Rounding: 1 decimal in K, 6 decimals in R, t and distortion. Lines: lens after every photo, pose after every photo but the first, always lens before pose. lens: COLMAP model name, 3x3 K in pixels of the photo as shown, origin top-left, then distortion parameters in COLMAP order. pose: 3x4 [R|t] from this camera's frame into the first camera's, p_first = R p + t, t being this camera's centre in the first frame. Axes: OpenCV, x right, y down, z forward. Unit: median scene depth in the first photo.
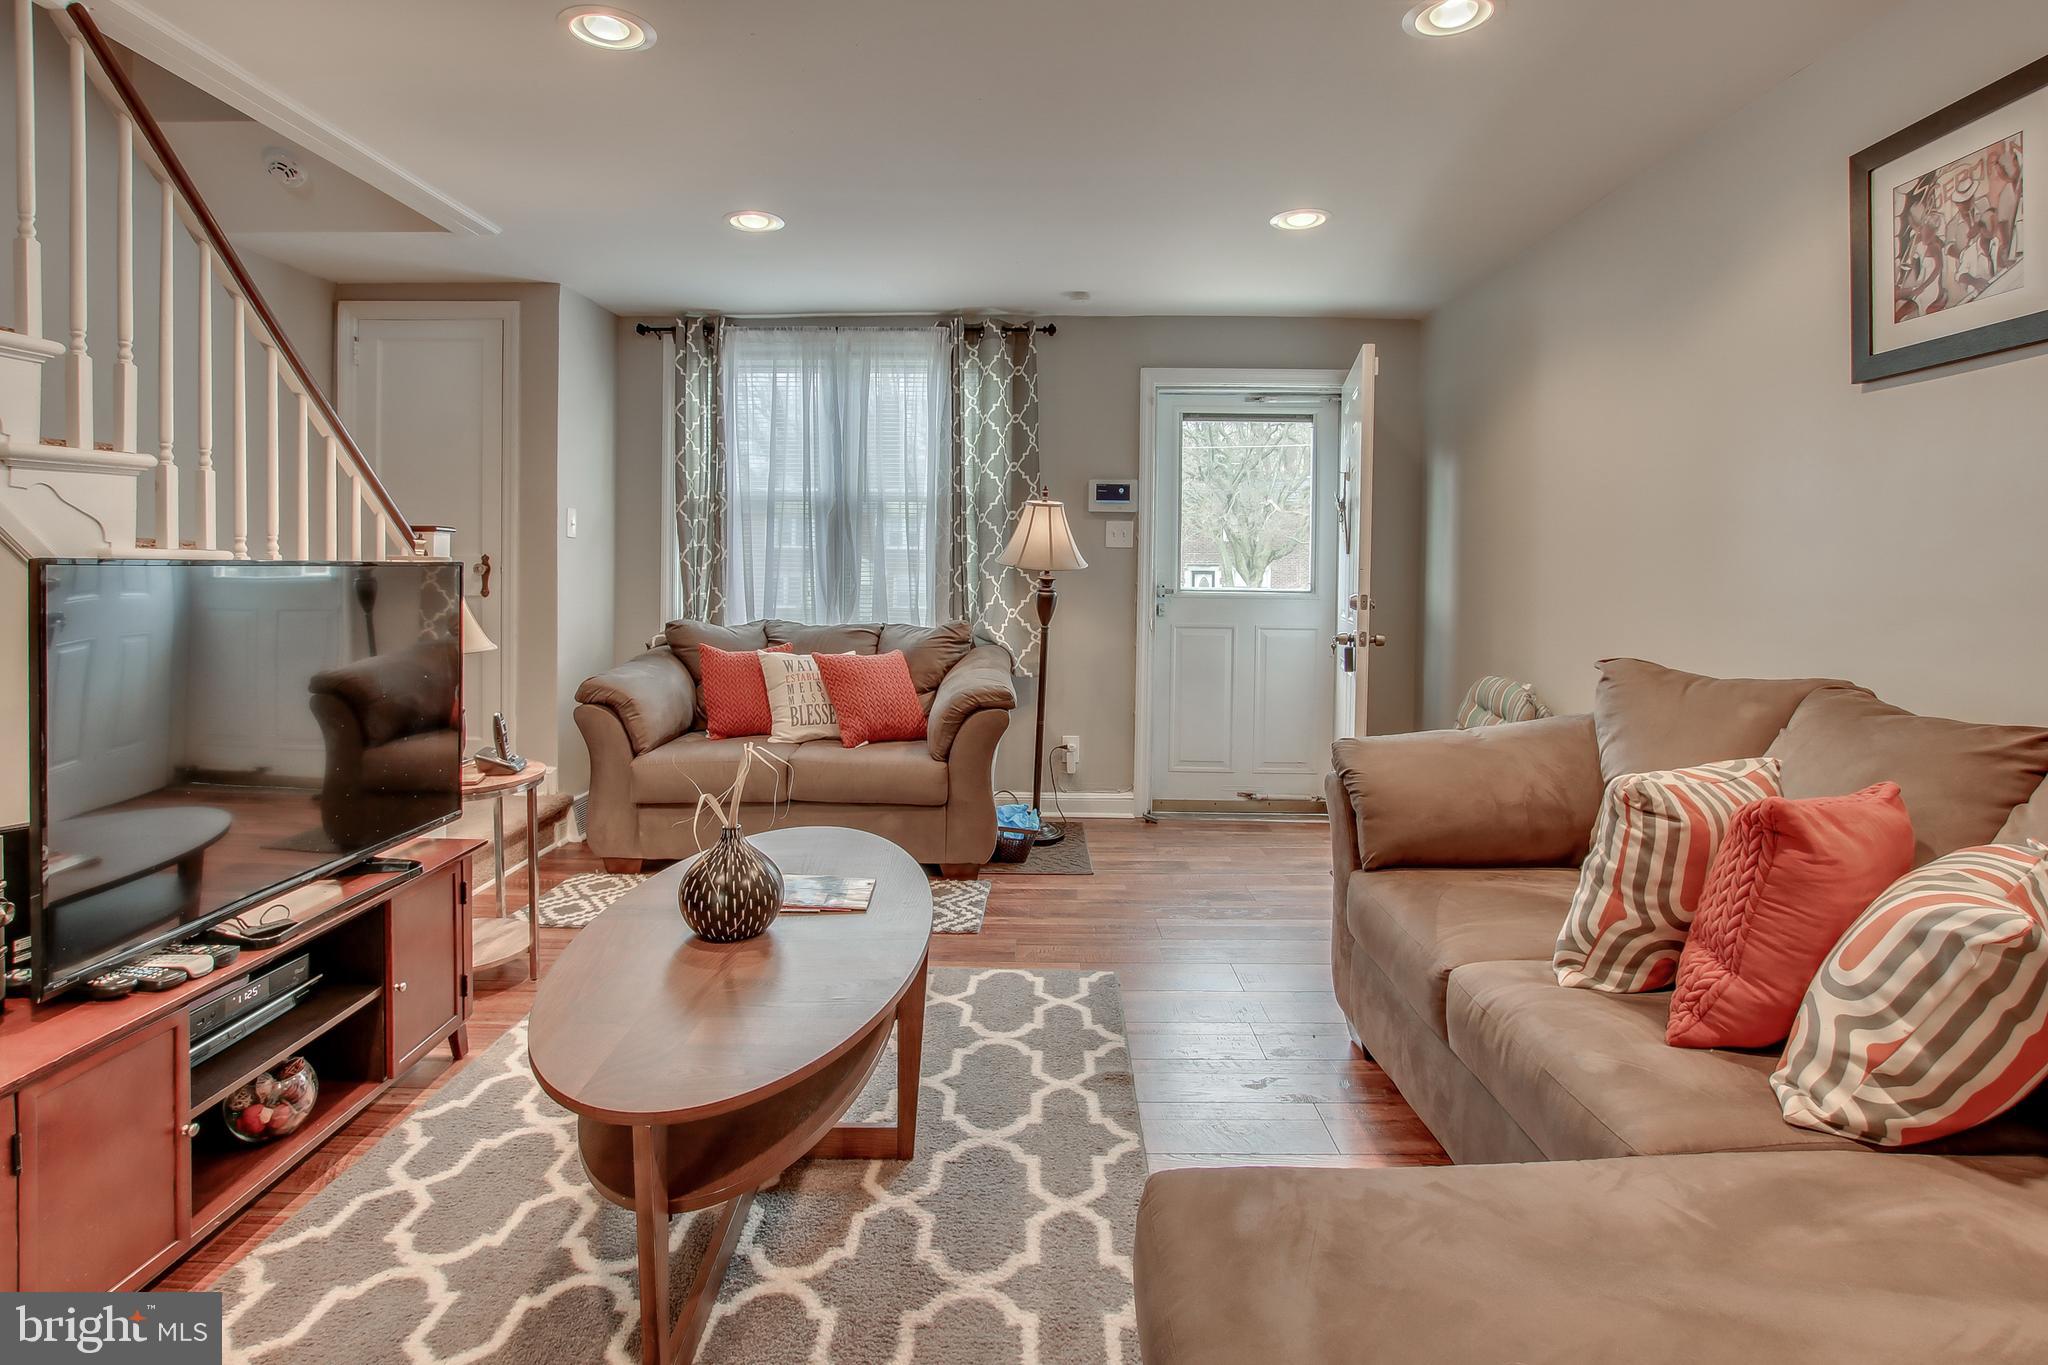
lens RADIAL K [[1011.8, 0, 1023.1], [0, 1011.8, 578.9], [0, 0, 1]] dist [-0.036770, 0.009298]
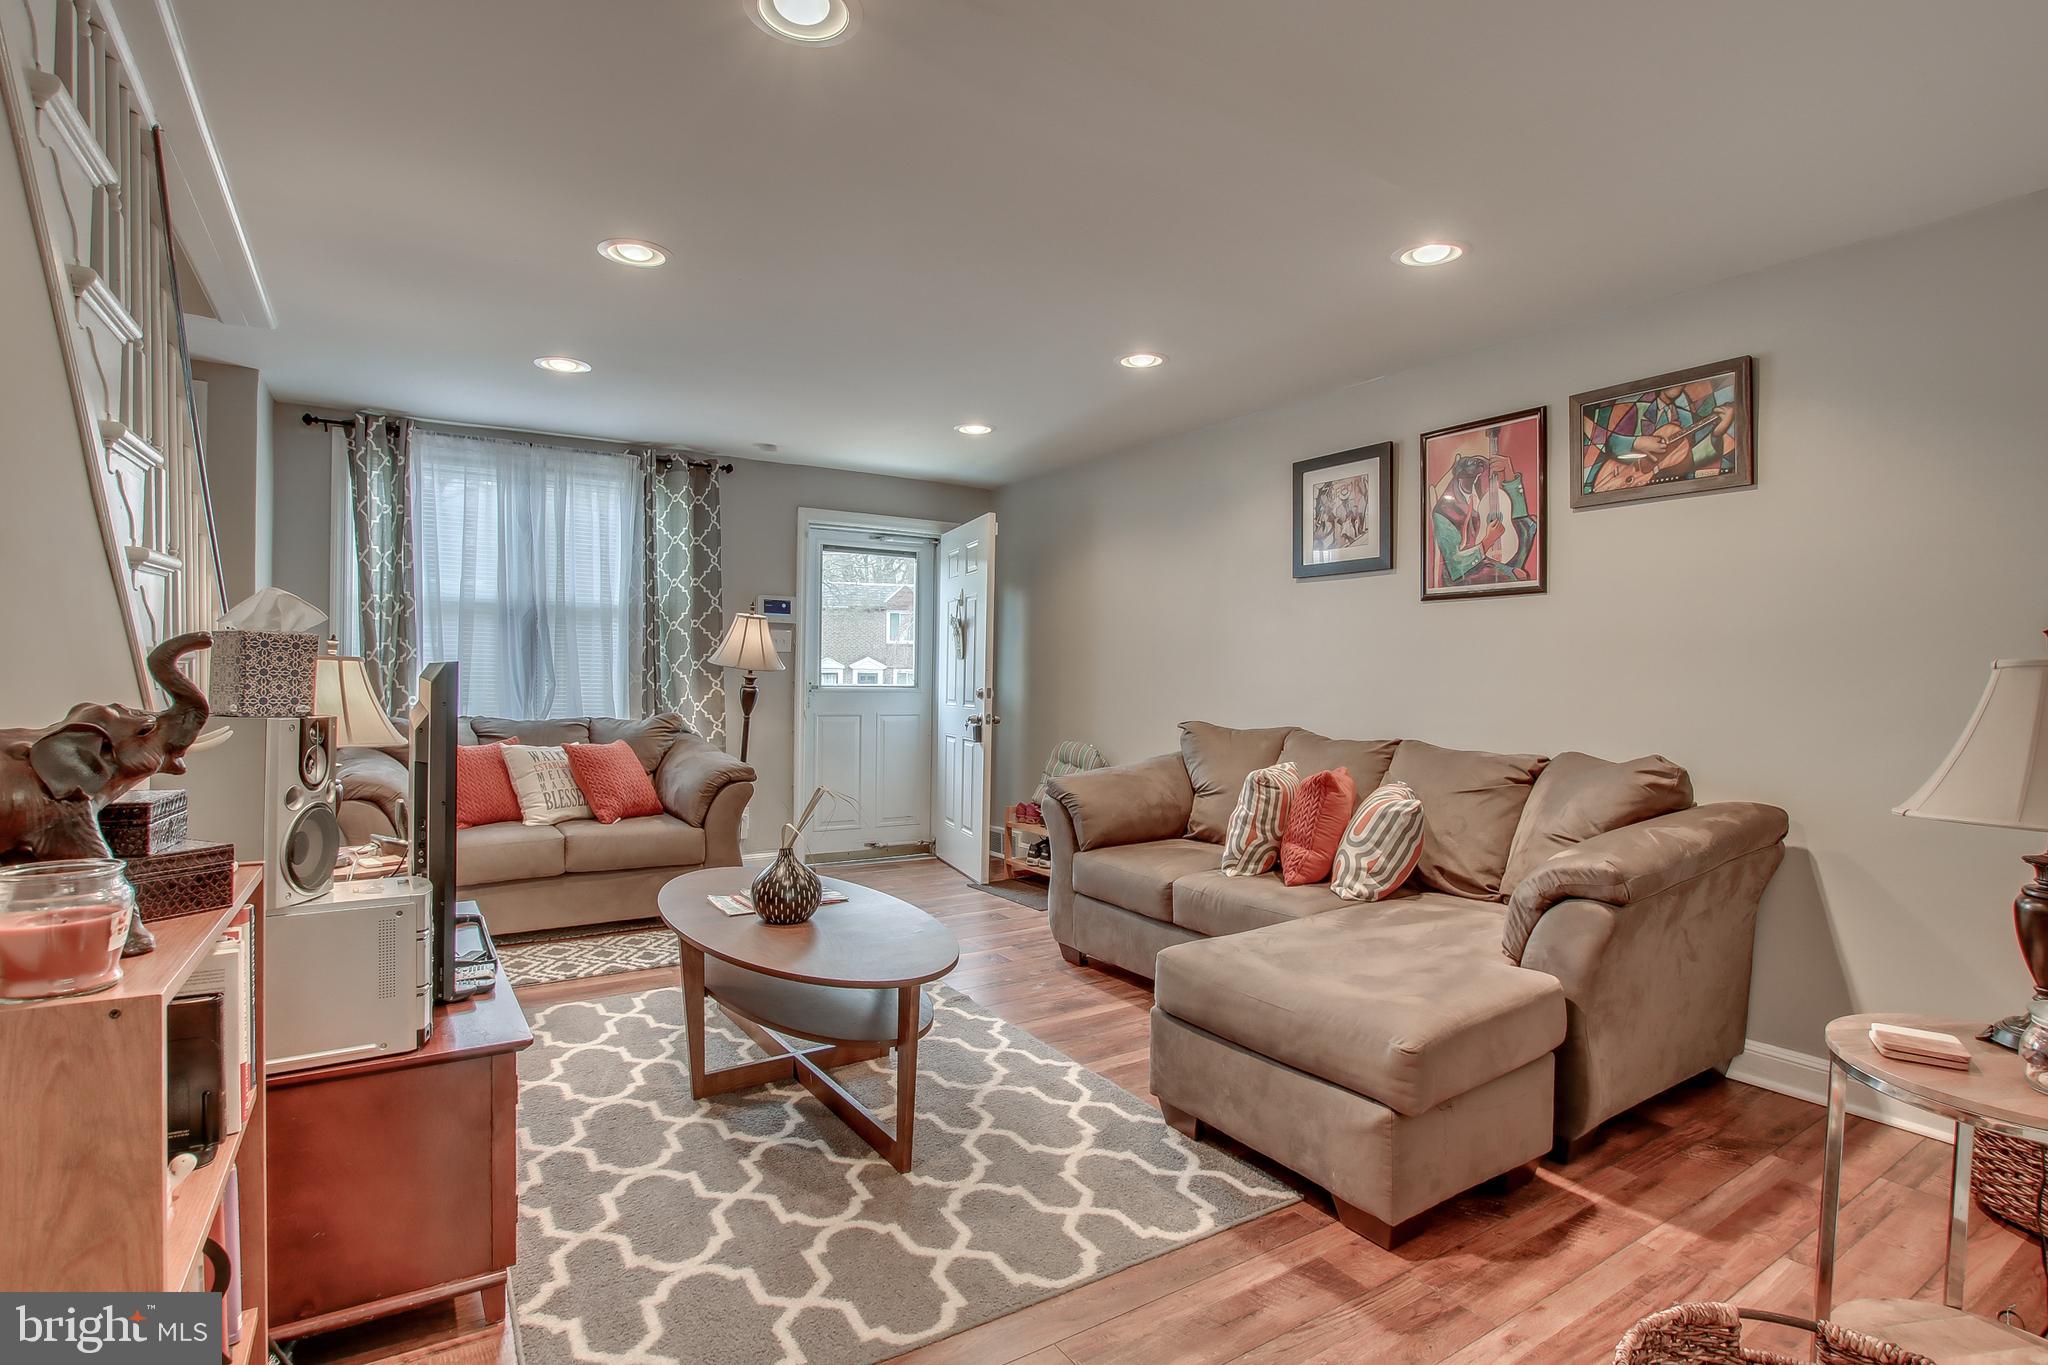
lens RADIAL K [[982.9, 0, 1015.0], [0, 982.9, 676.5], [0, 0, 1]] dist [-0.021292, 0.000318]
pose [[0.835663, -0.000194, 0.549243, -0.645732], [0.000234, 1.000000, -0.000002, -0.001728], [-0.549243, 0.000130, 0.835663, -0.304837]]
